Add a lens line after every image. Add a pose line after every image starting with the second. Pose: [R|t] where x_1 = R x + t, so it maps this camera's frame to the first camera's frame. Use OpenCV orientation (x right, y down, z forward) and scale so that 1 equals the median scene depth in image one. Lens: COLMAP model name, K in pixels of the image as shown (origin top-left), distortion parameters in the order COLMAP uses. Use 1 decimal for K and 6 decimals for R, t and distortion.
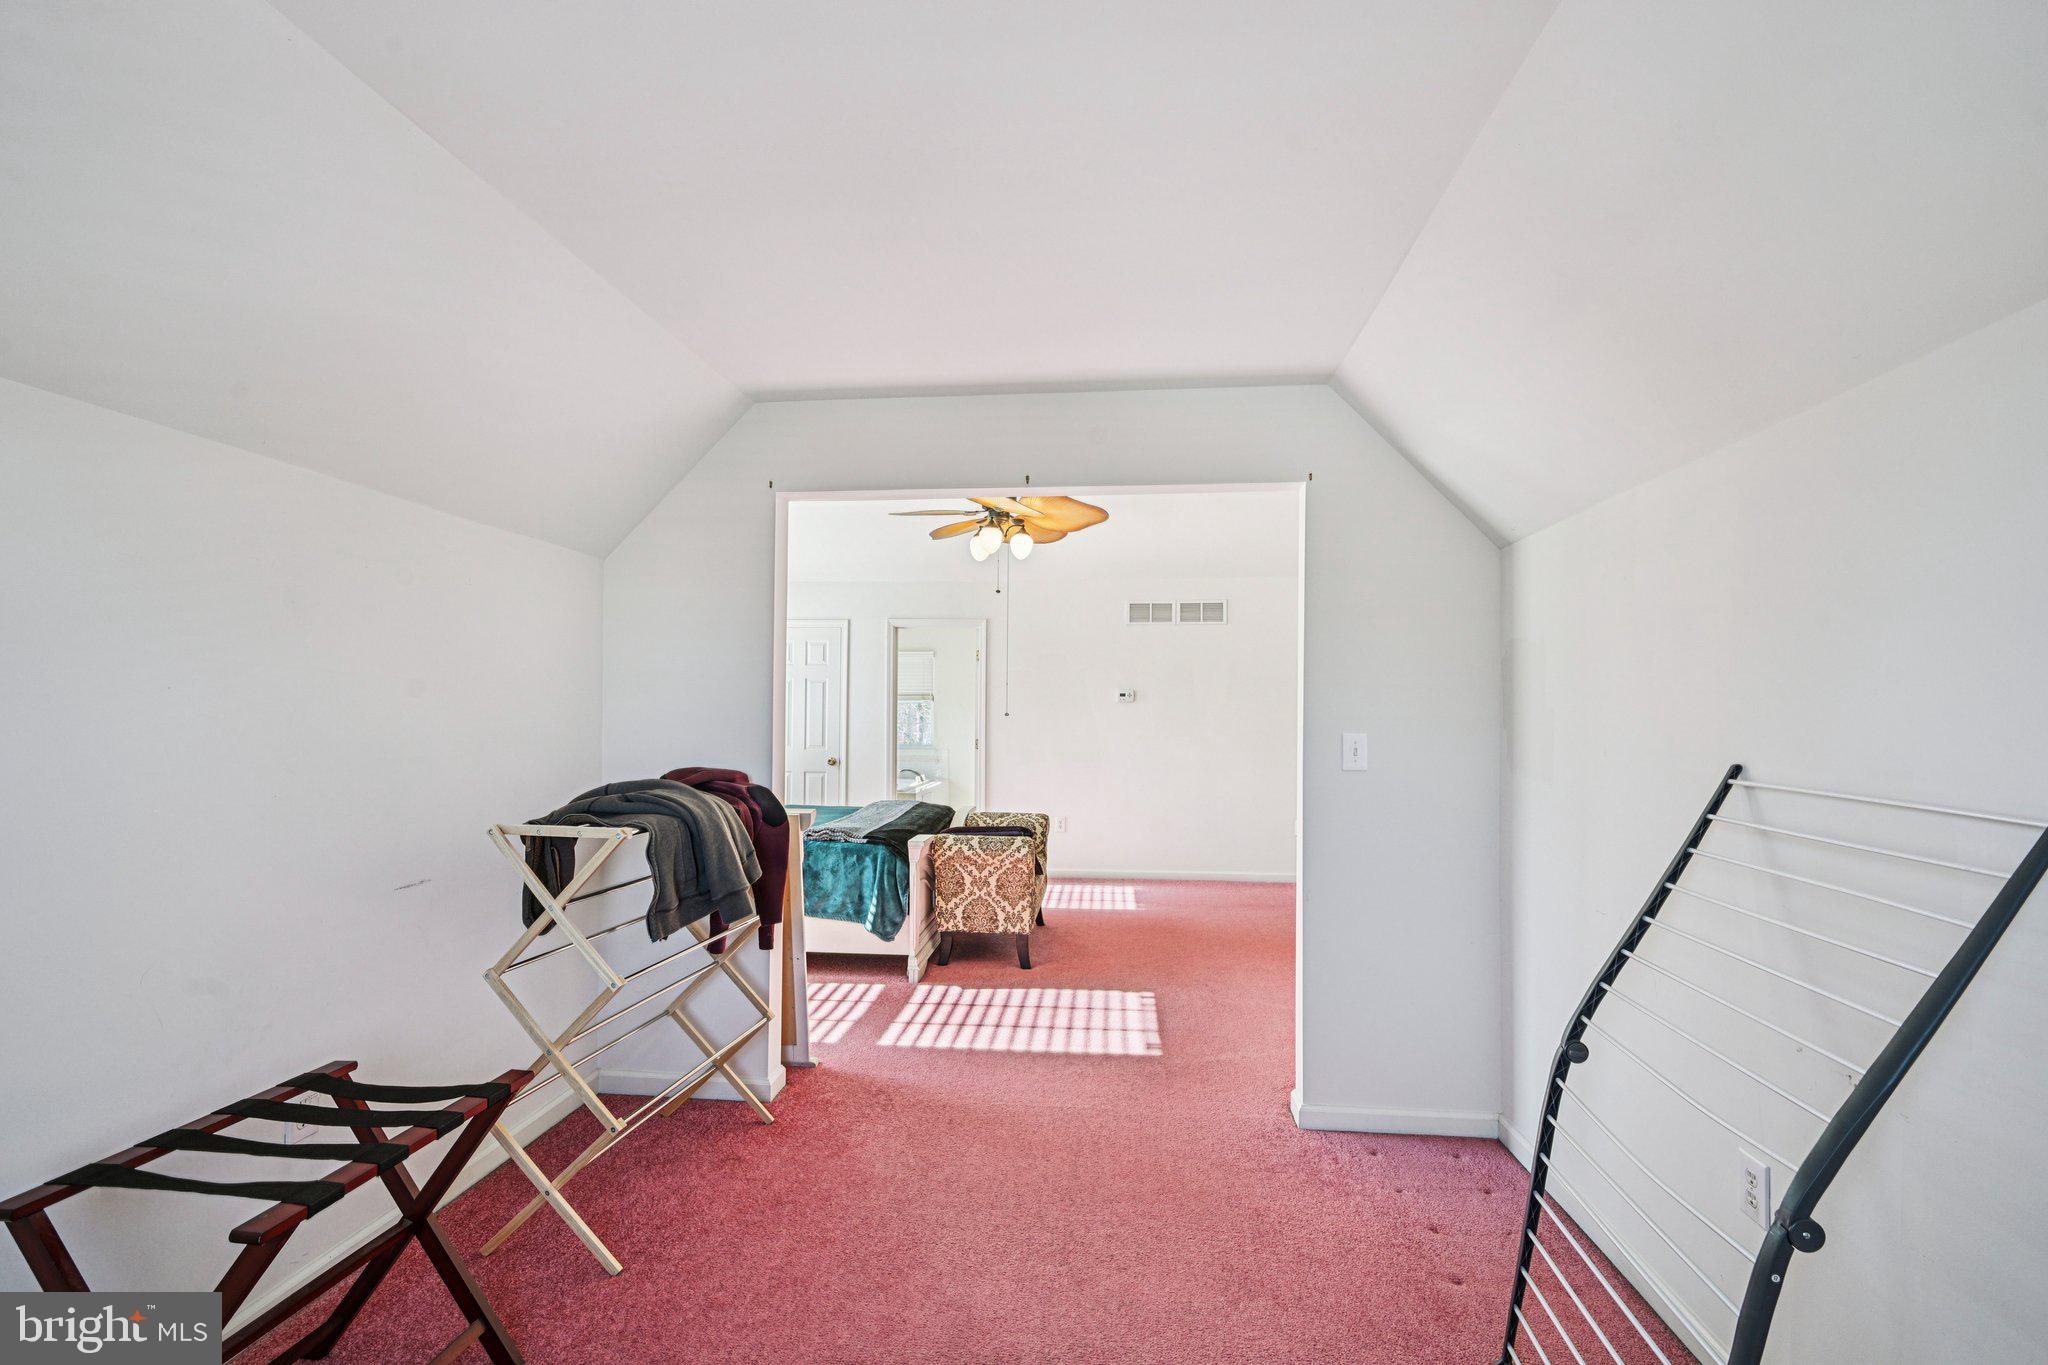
lens RADIAL K [[908.1, 0, 1020.4], [0, 908.1, 673.6], [0, 0, 1]] dist [-0.001347, -0.000918]
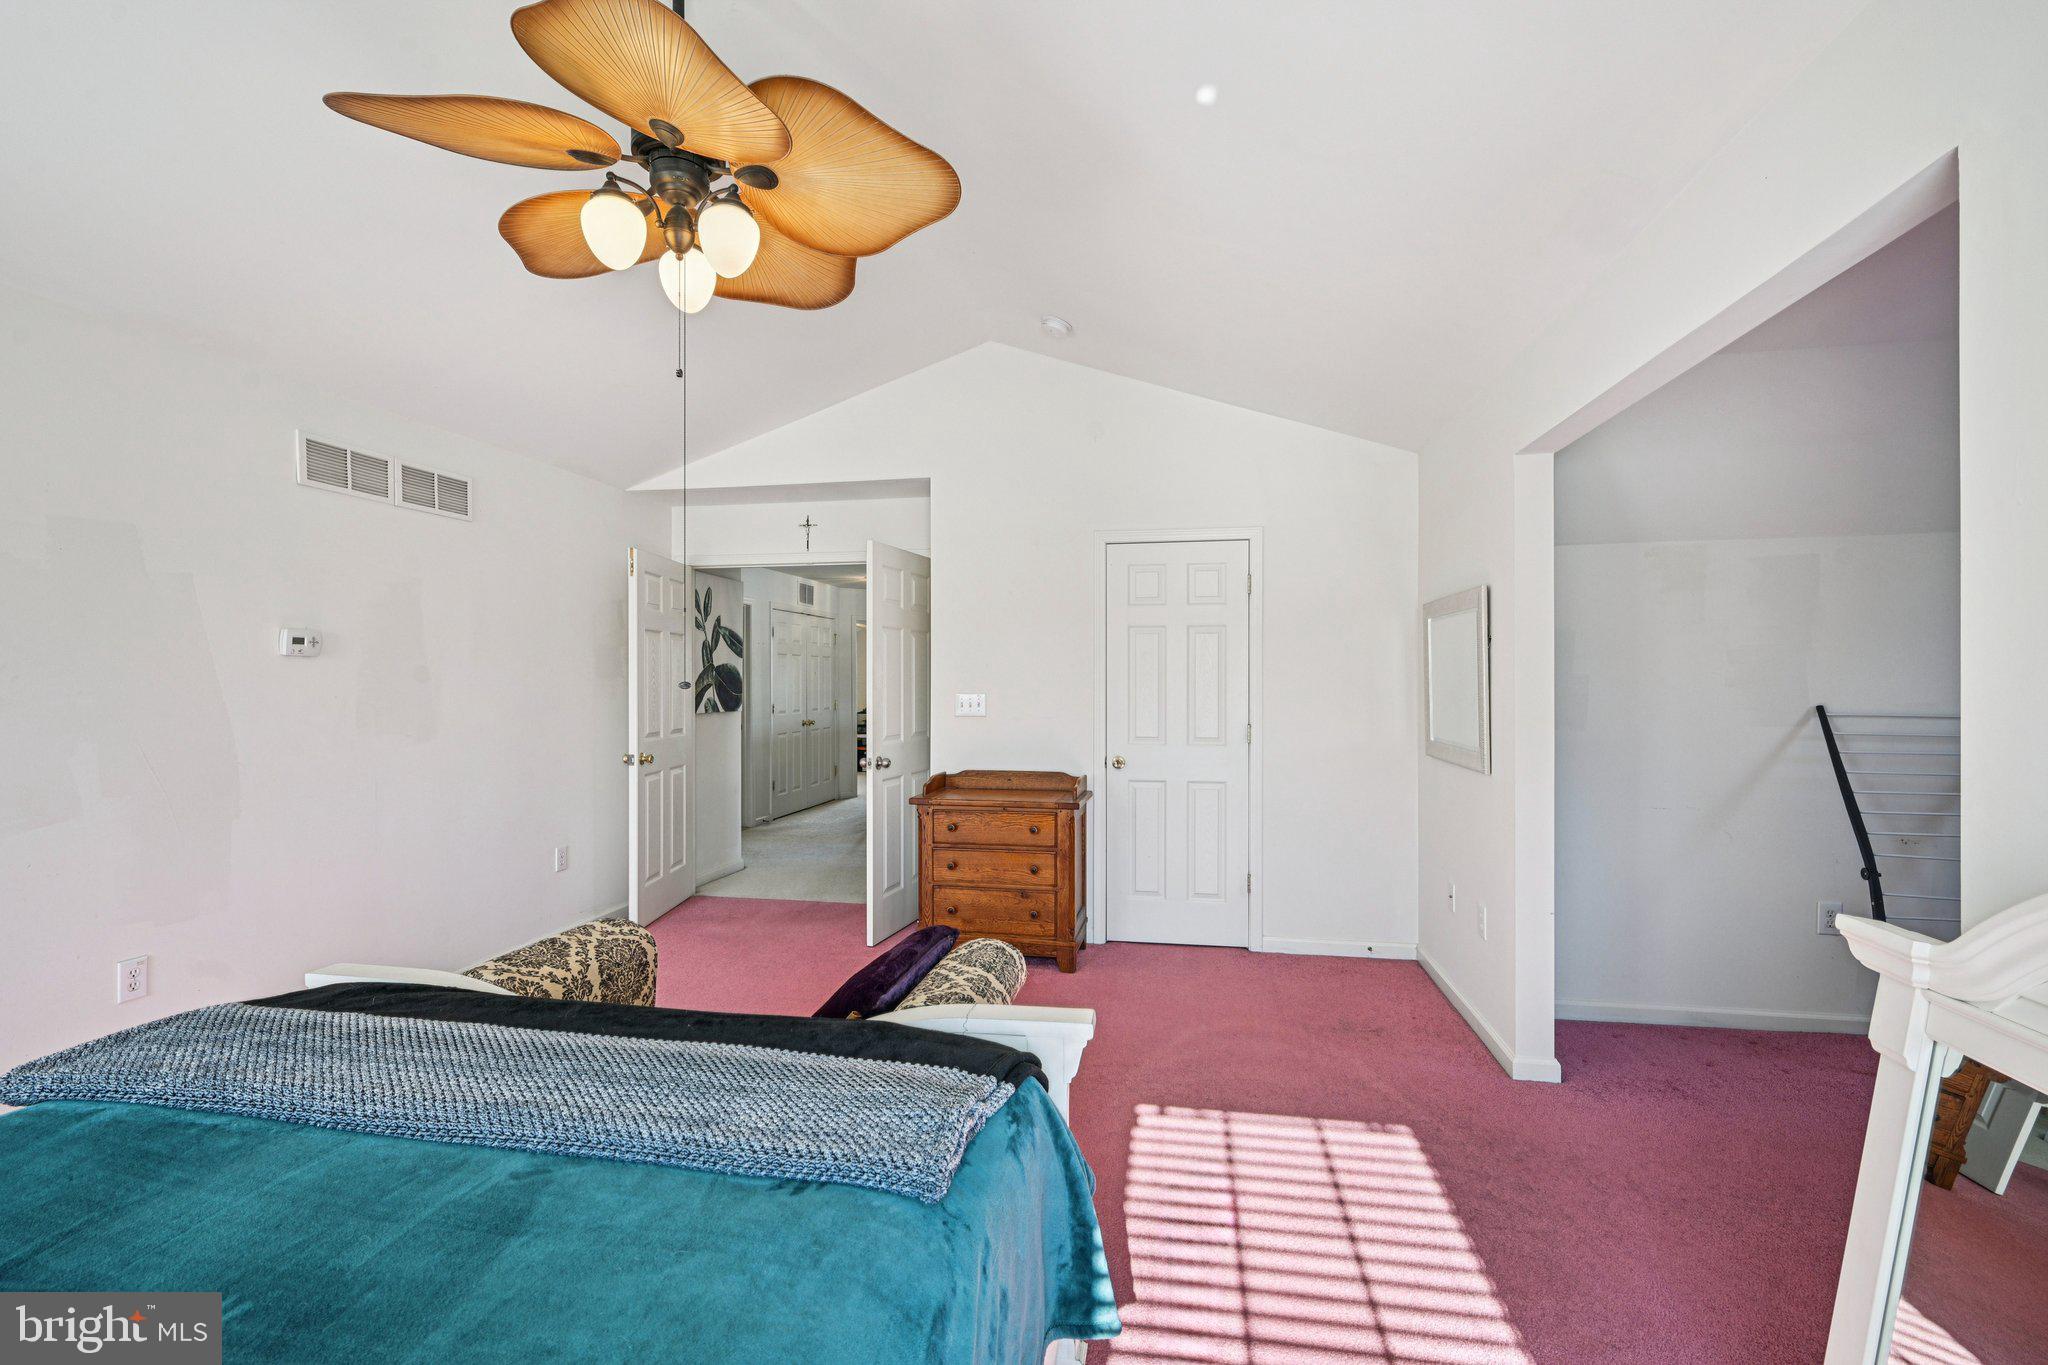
lens RADIAL K [[908.1, 0, 1020.4], [0, 908.1, 673.6], [0, 0, 1]] dist [-0.001347, -0.000918]
pose [[0.079845, 0.000996, 0.996807, -0.528694], [-0.040673, 0.999170, 0.002260, 0.042470], [-0.995977, -0.040723, 0.079819, 1.069094]]
